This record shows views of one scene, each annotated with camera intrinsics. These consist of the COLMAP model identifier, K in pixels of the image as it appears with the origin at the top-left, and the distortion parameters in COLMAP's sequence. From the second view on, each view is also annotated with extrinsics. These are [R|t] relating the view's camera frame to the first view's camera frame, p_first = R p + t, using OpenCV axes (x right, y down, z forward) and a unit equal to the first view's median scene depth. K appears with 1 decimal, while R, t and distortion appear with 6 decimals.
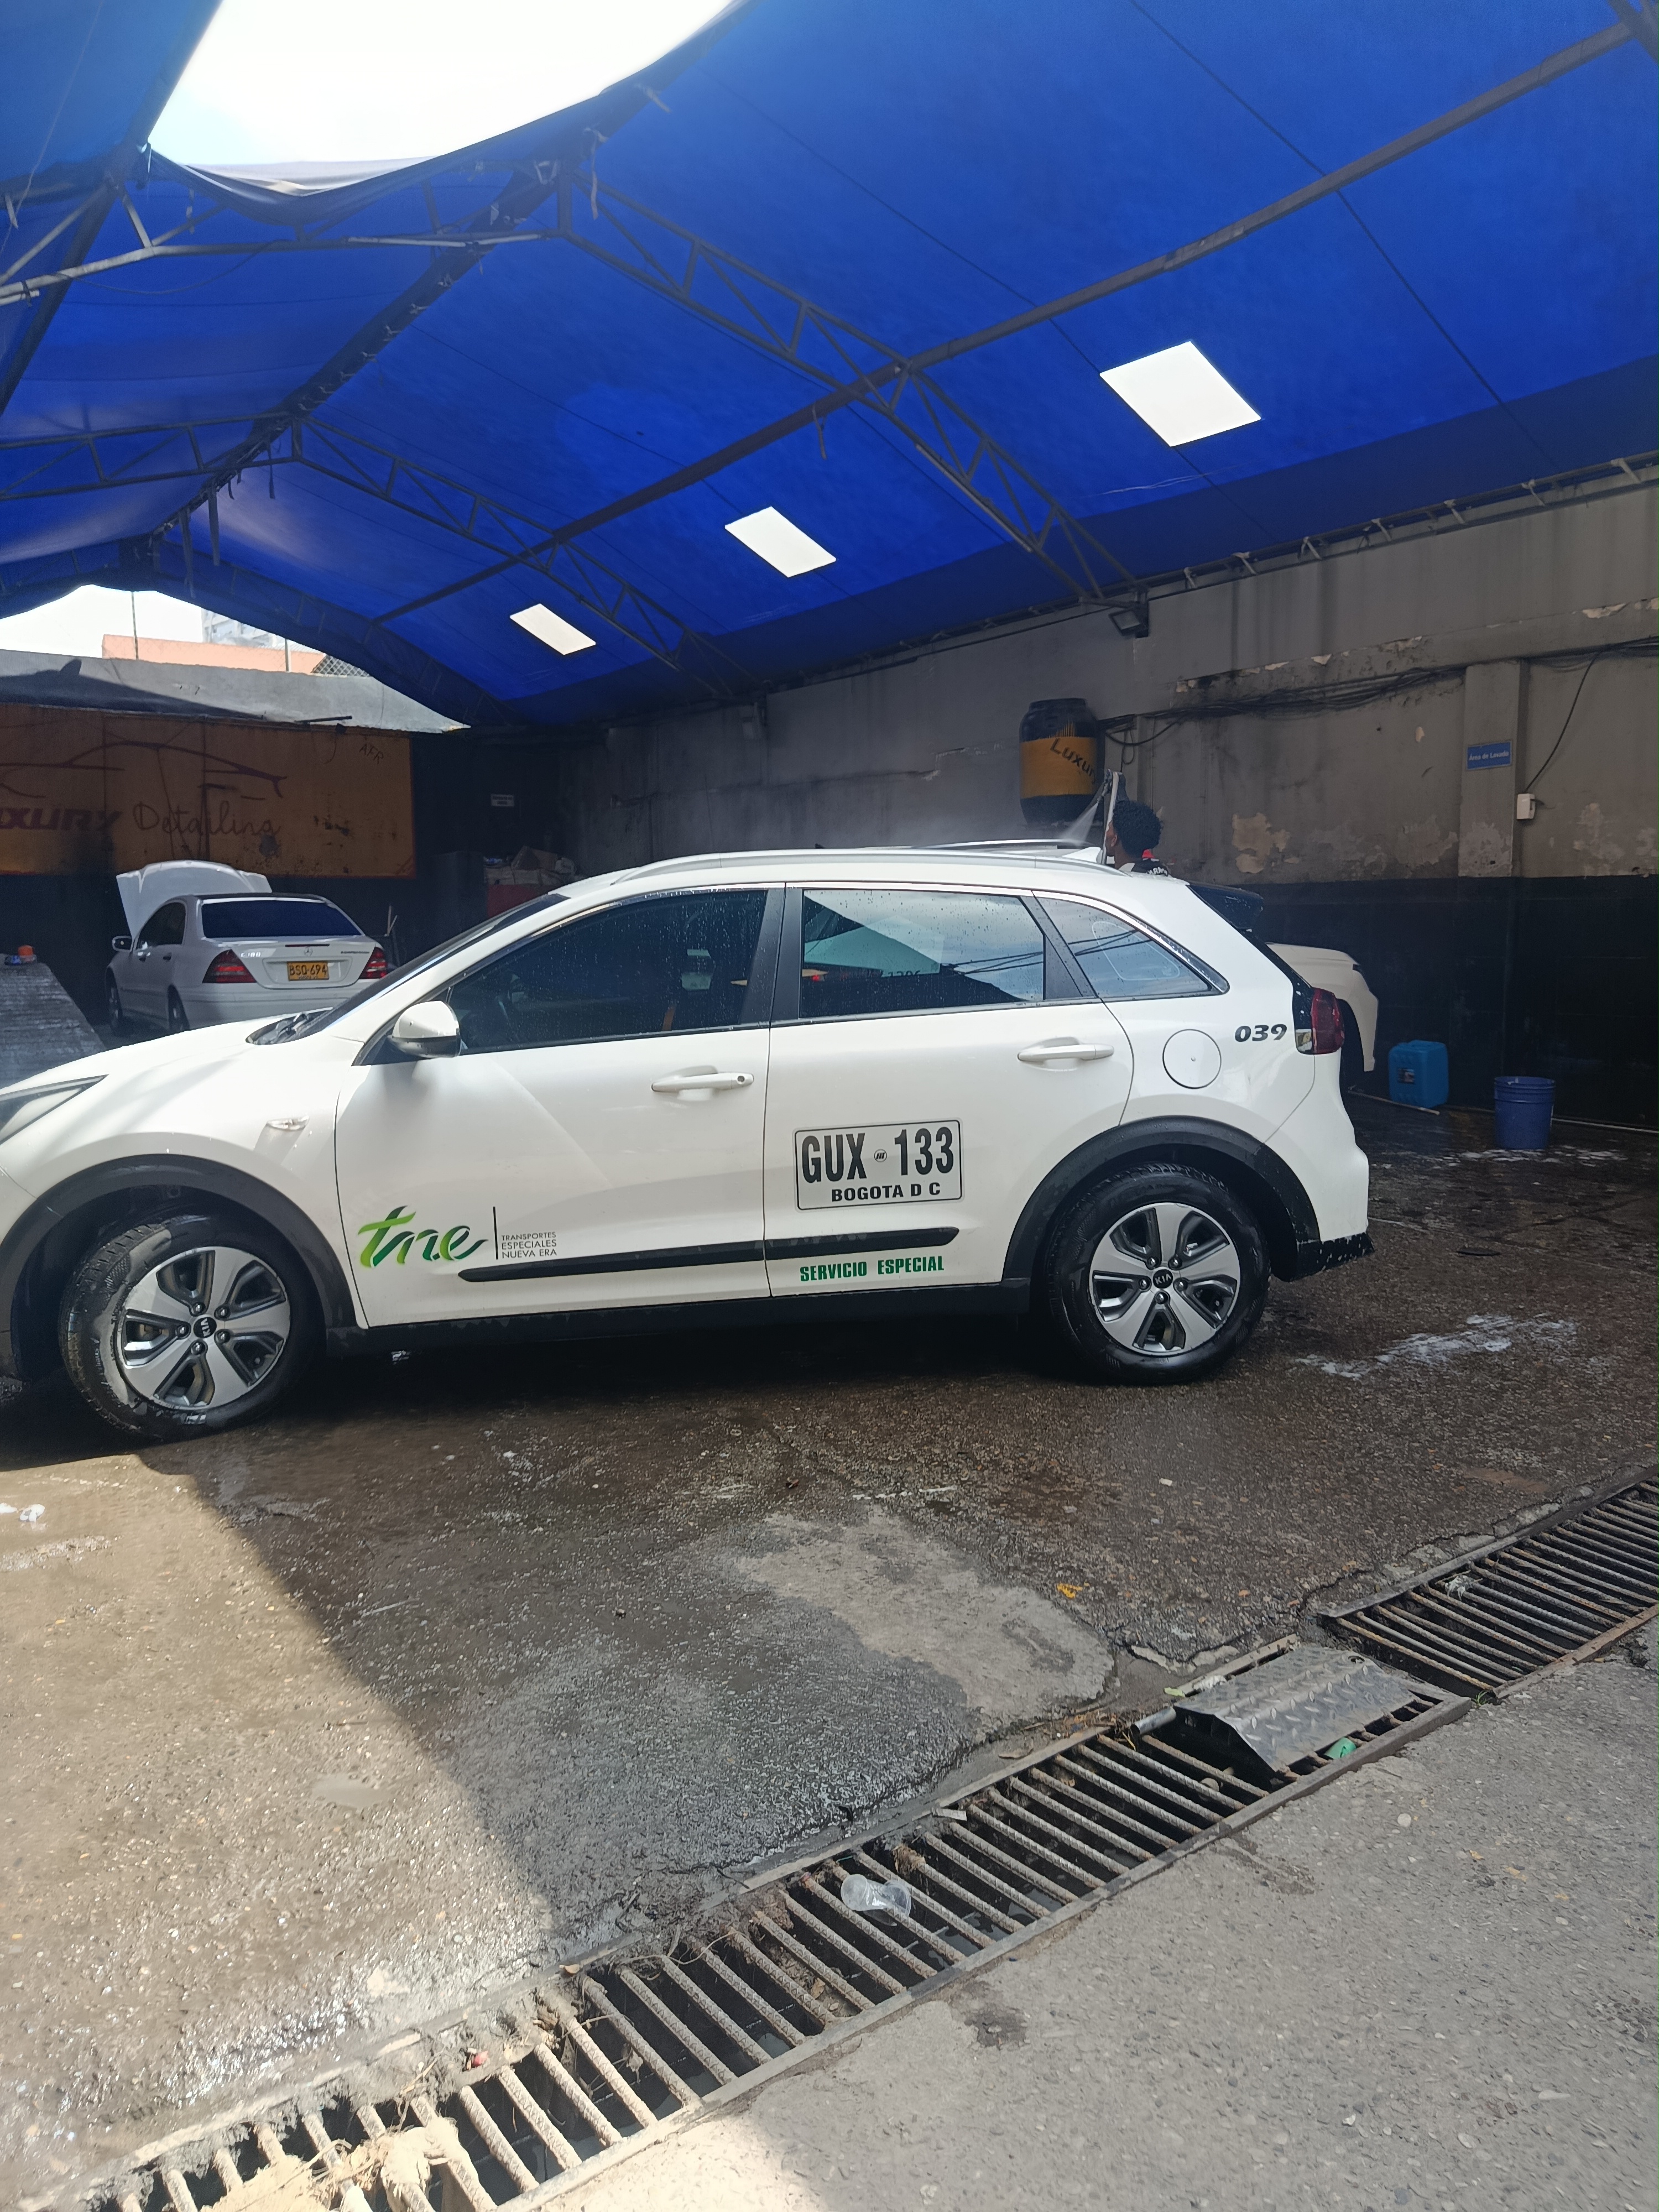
lens RADIAL K [[1492.5, 0, 829.5], [0, 1492.5, 1106.0], [0, 0, 1]] dist [-0.005269, -0.003655]
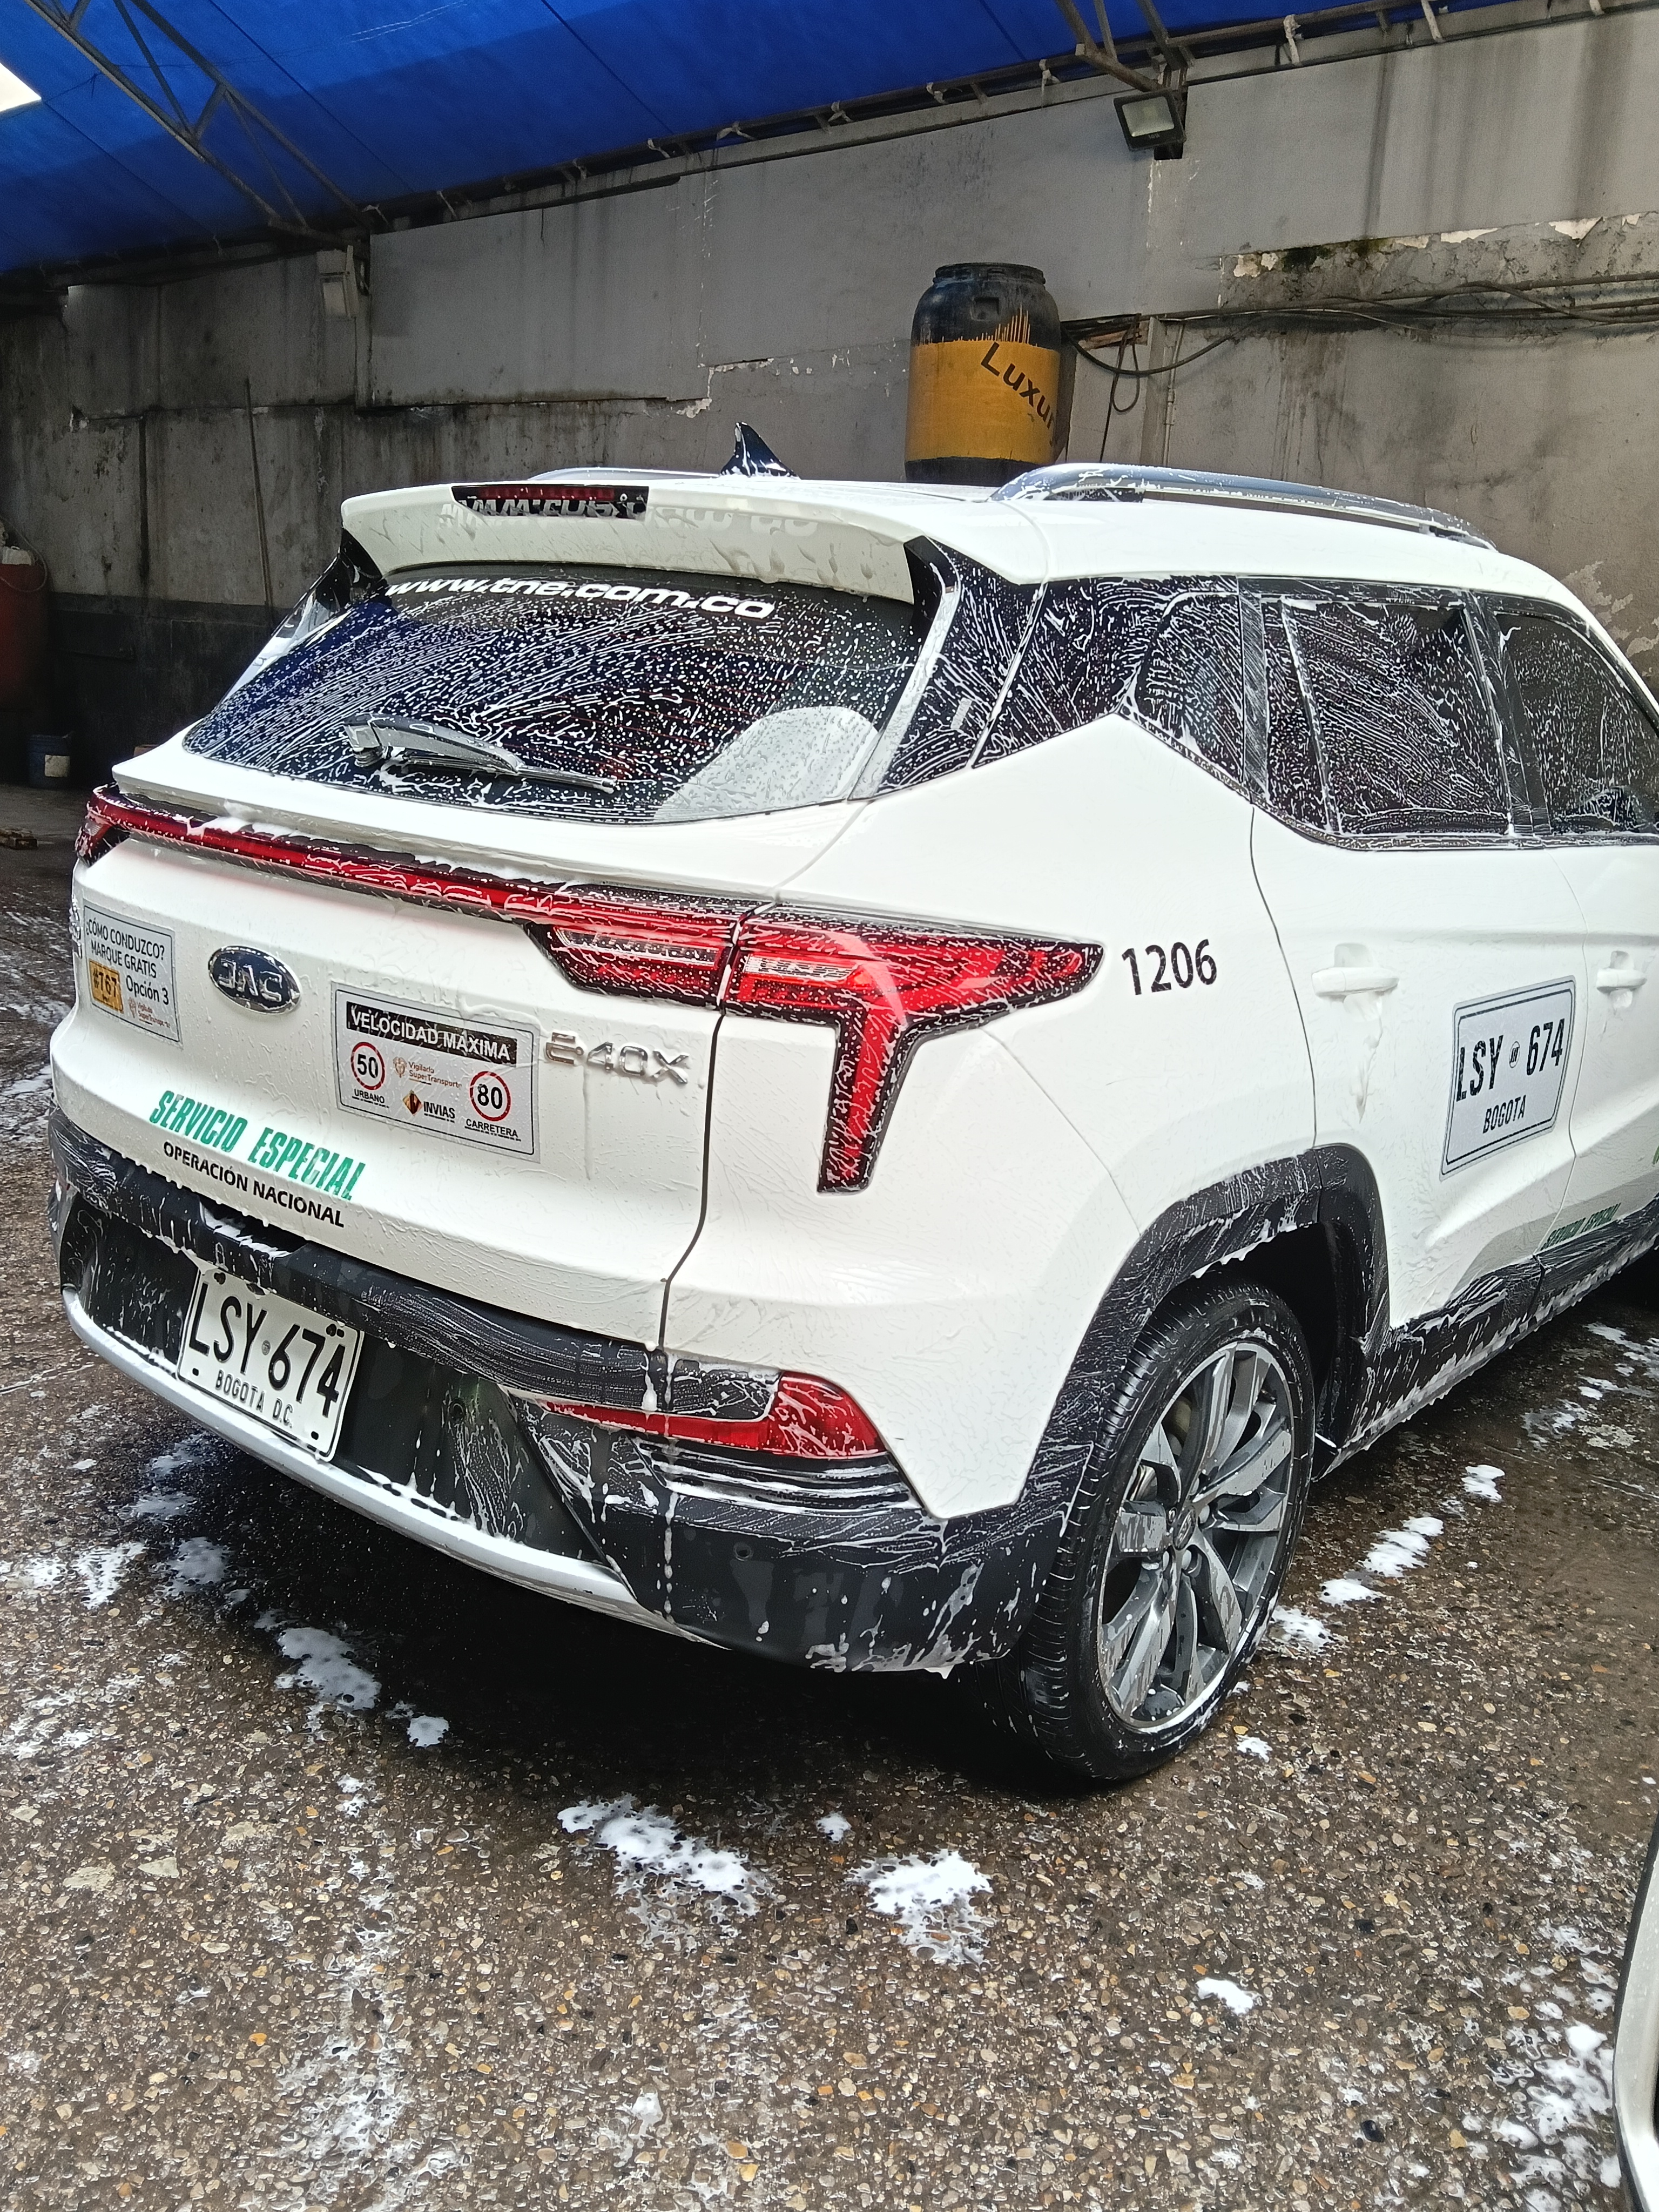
lens RADIAL K [[1871.8, 0, 829.5], [0, 1871.8, 1106.0], [0, 0, 1]] dist [-0.015712, -0.019223]
pose [[0.971331, 0.027374, 0.236152, -0.043040], [-0.052276, 0.993629, 0.099841, -0.050866], [-0.231914, -0.109324, 0.966573, 0.377689]]
